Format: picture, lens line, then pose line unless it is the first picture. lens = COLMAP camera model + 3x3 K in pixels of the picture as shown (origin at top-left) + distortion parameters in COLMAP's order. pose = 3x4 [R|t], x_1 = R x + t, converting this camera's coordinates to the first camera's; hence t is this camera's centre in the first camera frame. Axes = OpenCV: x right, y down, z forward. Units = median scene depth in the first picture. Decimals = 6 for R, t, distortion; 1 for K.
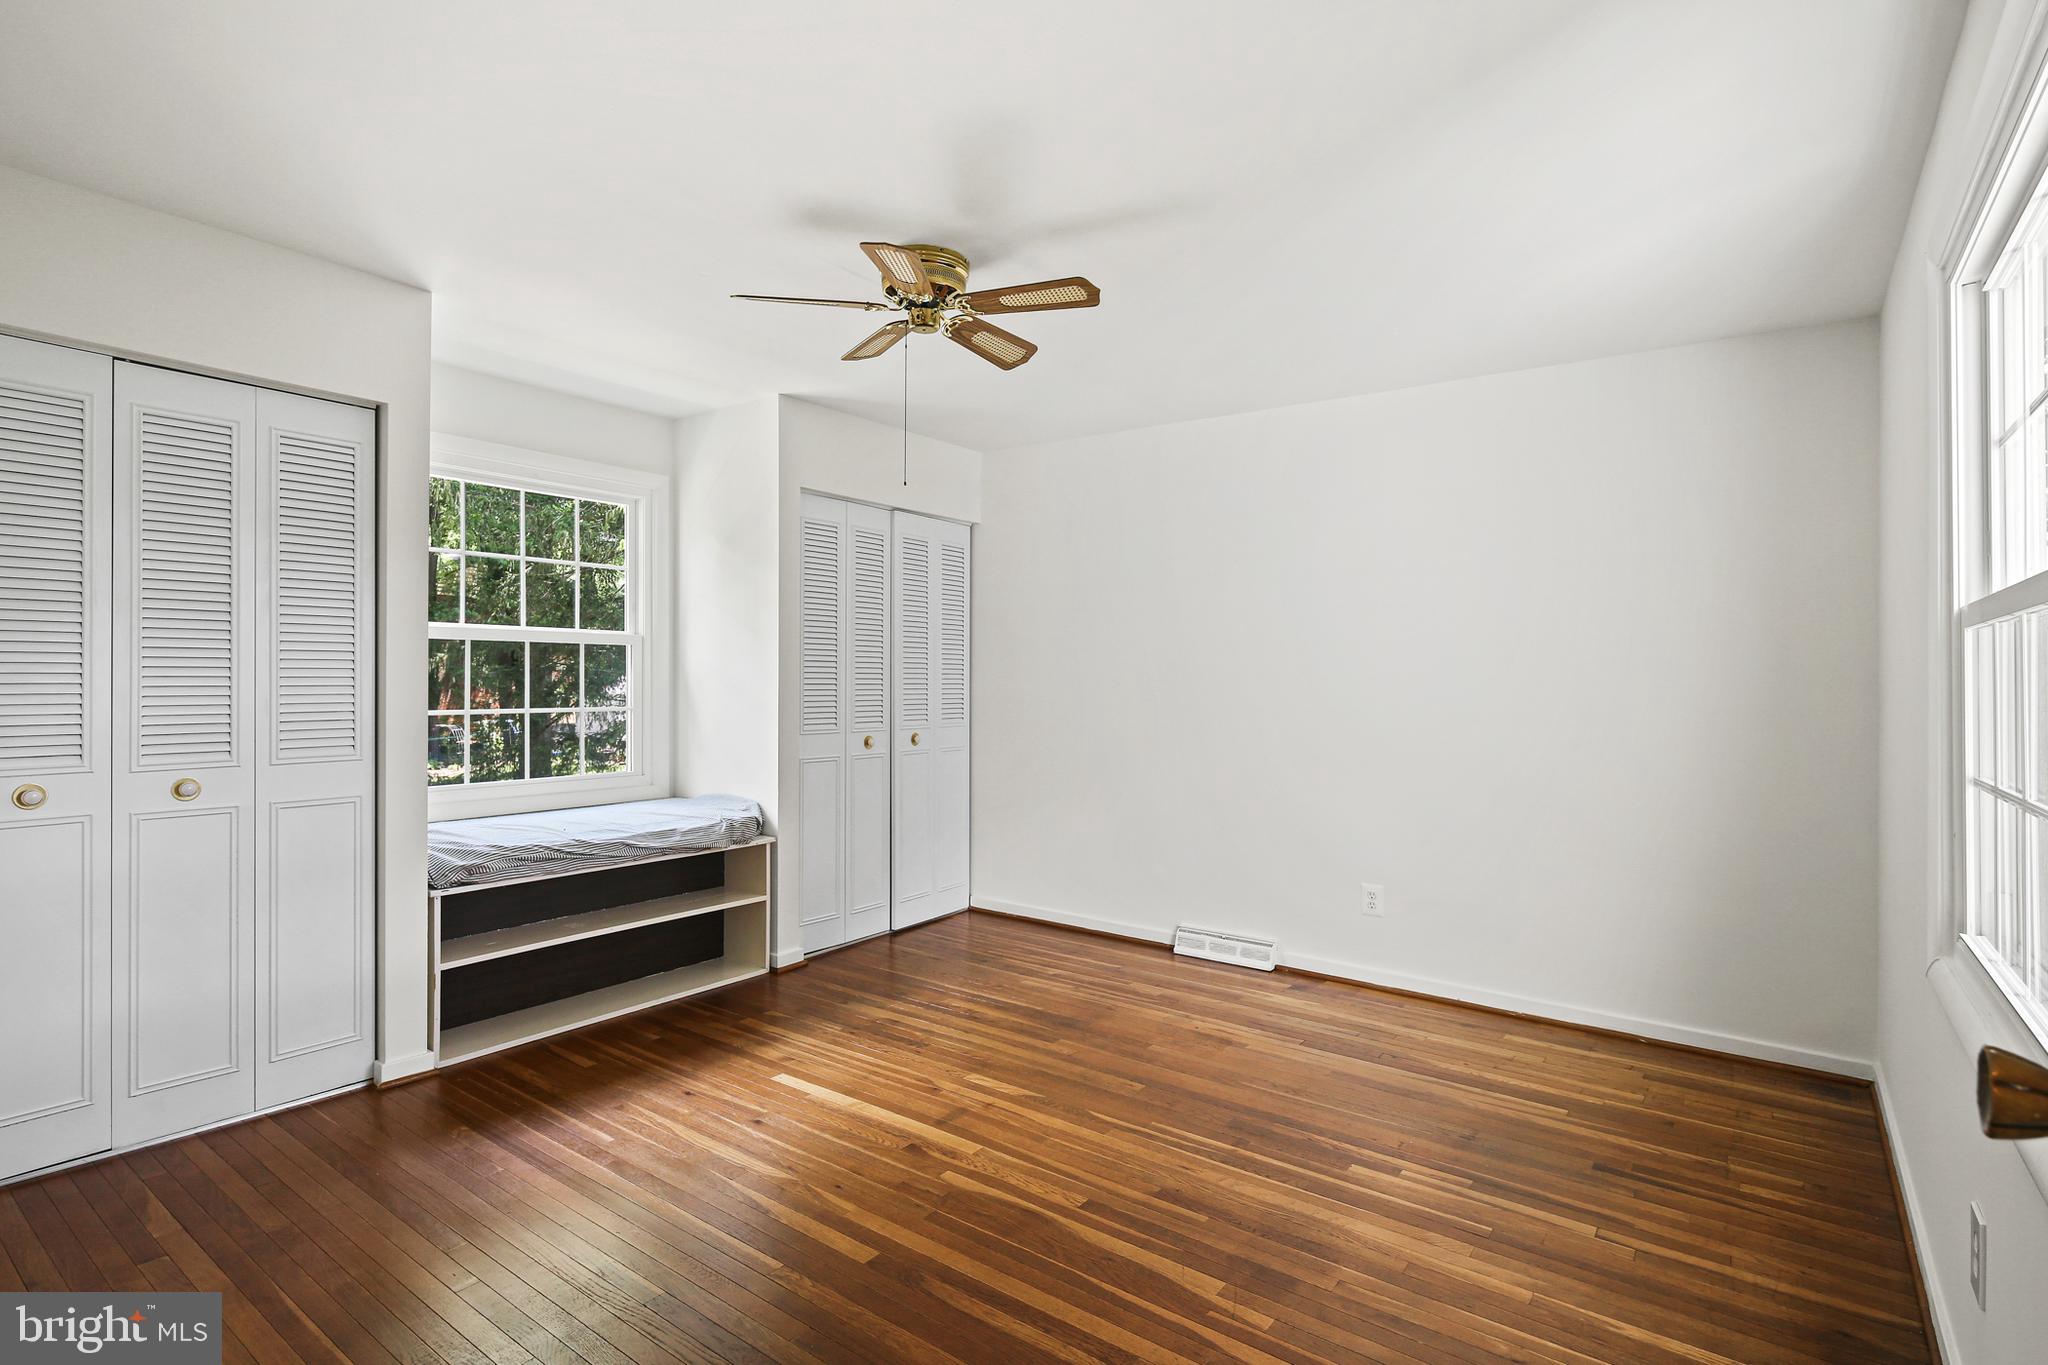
lens RADIAL K [[1011.1, 0, 1024.0], [0, 1011.1, 682.5], [0, 0, 1]] dist [-0.000171, 0.000073]
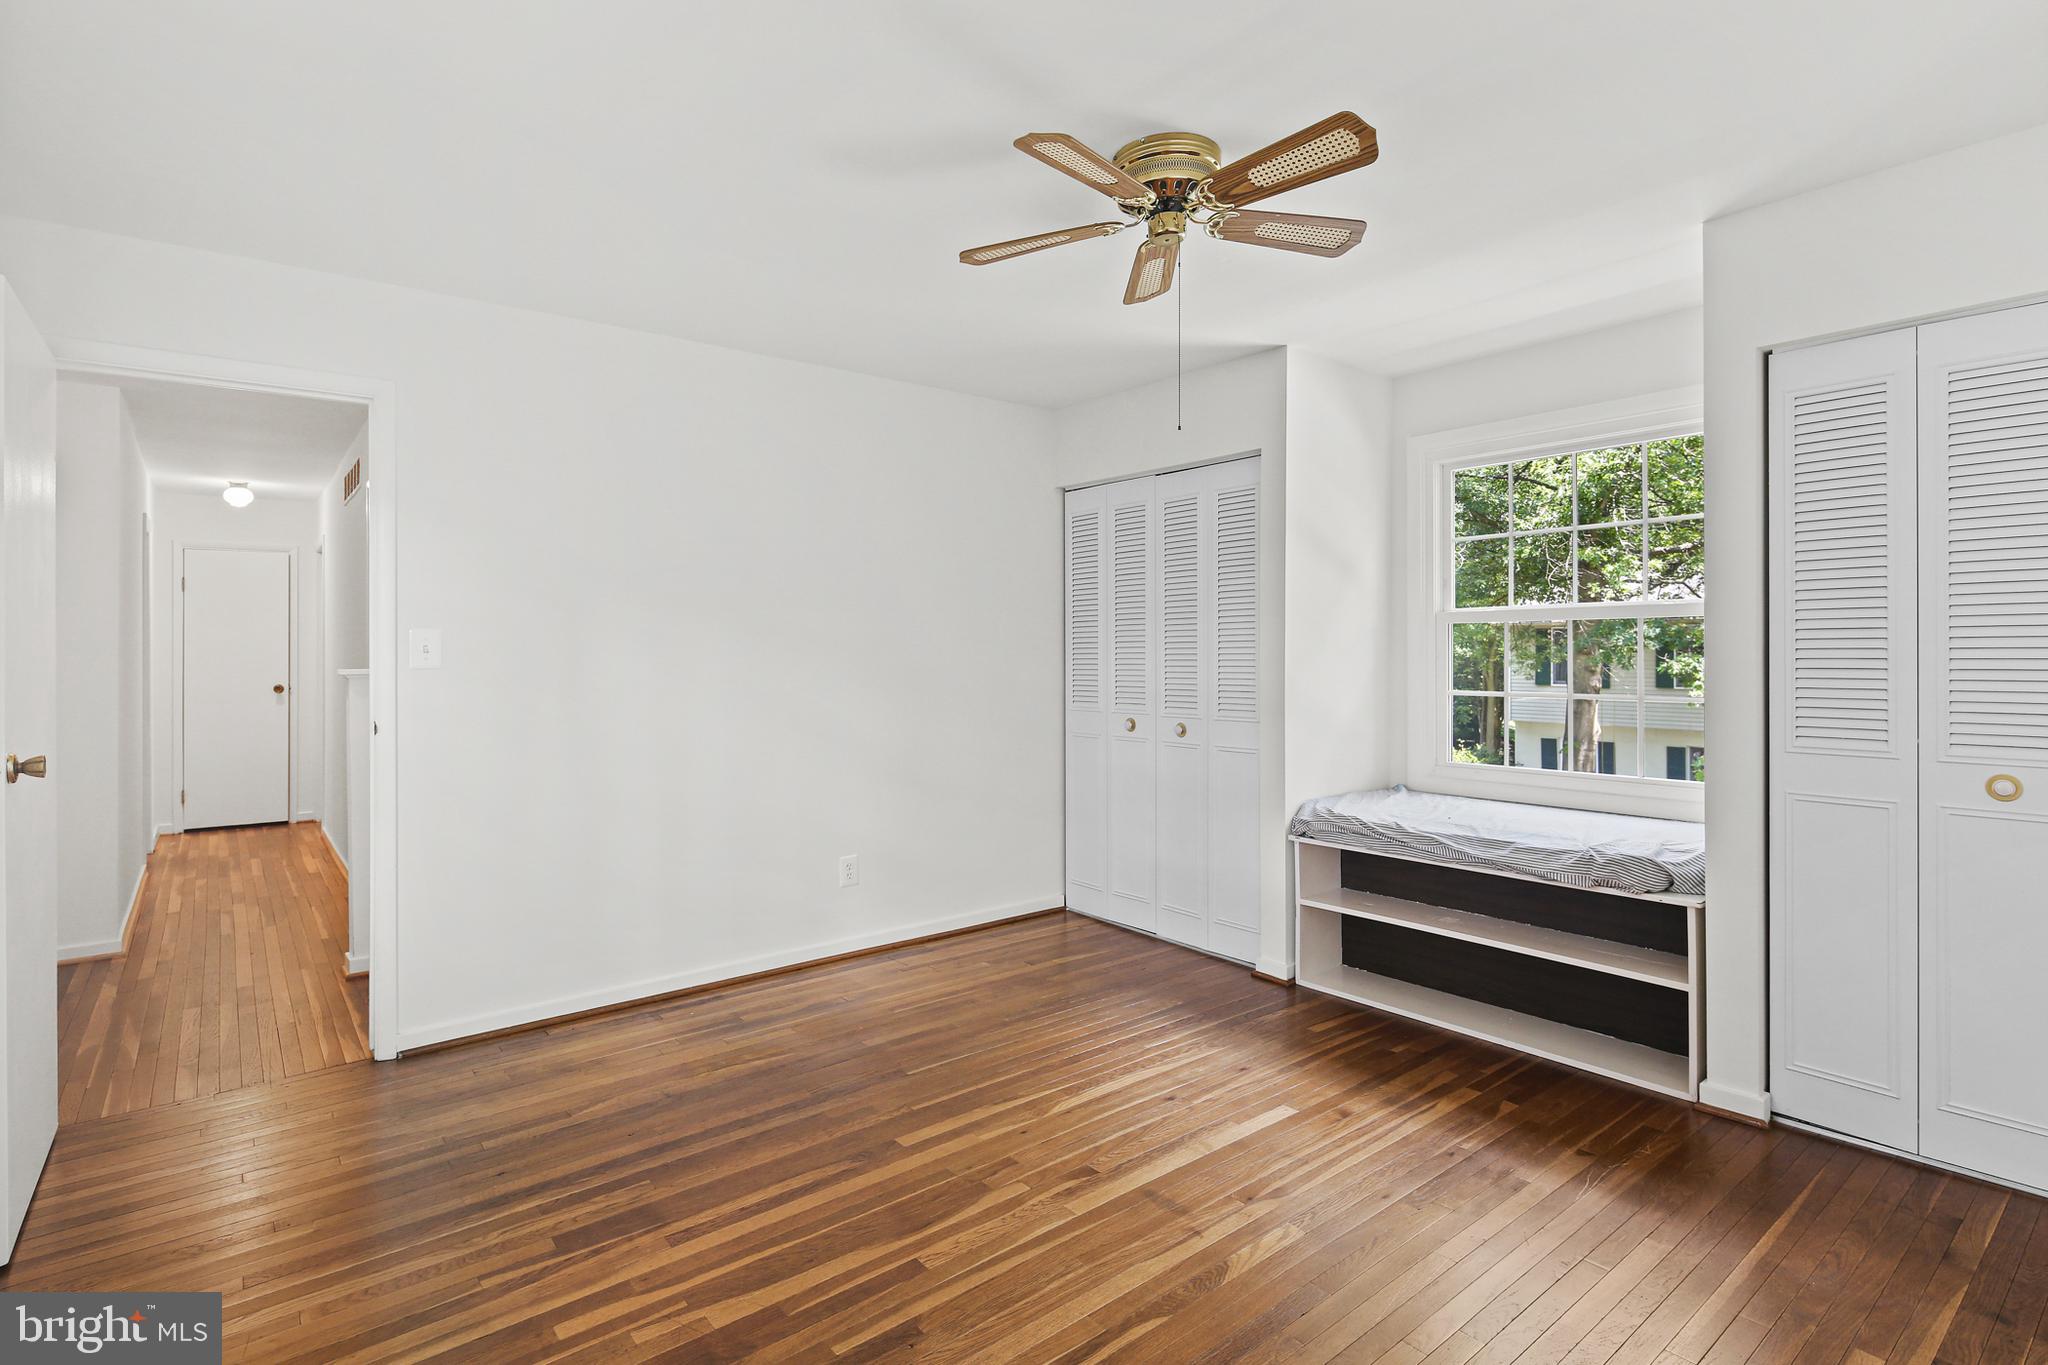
lens RADIAL K [[994.4, 0, 1014.4], [0, 994.4, 659.8], [0, 0, 1]] dist [0.027351, 0.000065]
pose [[-0.257946, -0.001926, -0.966157, 0.705499], [0.004644, 0.999984, -0.003233, -0.004090], [0.966148, -0.005321, -0.257933, 1.045796]]
